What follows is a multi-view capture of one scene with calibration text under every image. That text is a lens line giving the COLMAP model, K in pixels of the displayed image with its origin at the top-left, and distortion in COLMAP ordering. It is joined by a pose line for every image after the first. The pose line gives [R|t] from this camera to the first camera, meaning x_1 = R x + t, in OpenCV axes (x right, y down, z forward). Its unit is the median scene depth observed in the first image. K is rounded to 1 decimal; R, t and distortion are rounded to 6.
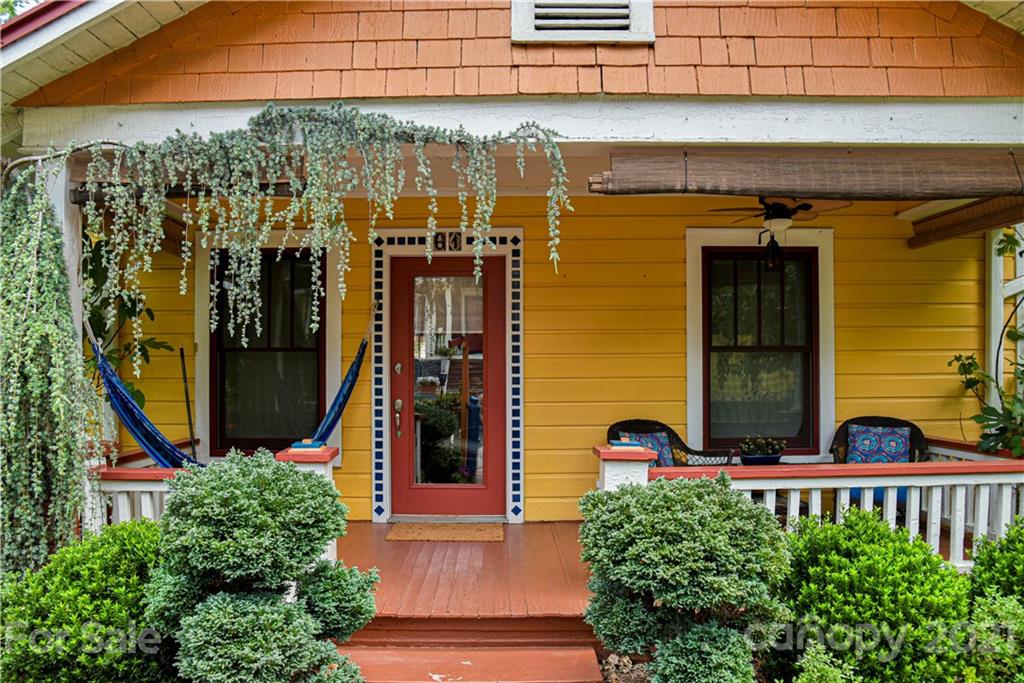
lens RADIAL K [[725.3, 0, 509.9], [0, 725.3, 339.6], [0, 0, 1]] dist [-0.087707, -0.002370]
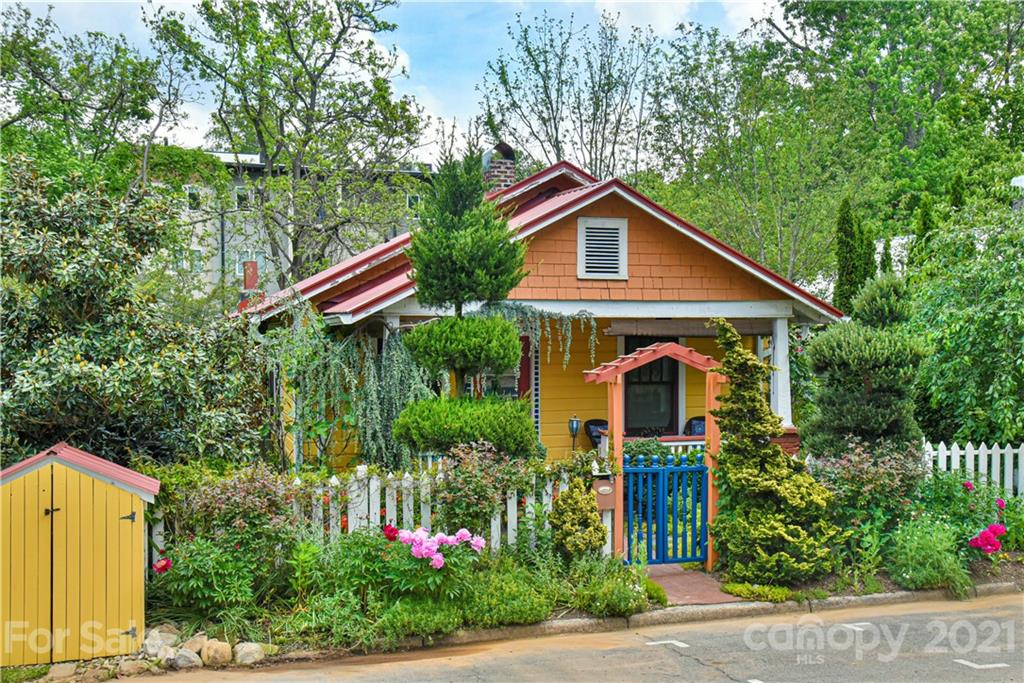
lens RADIAL K [[1035.1, 0, 512.5], [0, 1035.1, 341.2], [0, 0, 1]] dist [-0.003748, 0.000000]
pose [[0.963621, 0.003226, 0.267253, -1.255044], [-0.012860, 0.999329, 0.034306, -0.313281], [-0.266963, -0.036495, 0.963016, -2.644442]]
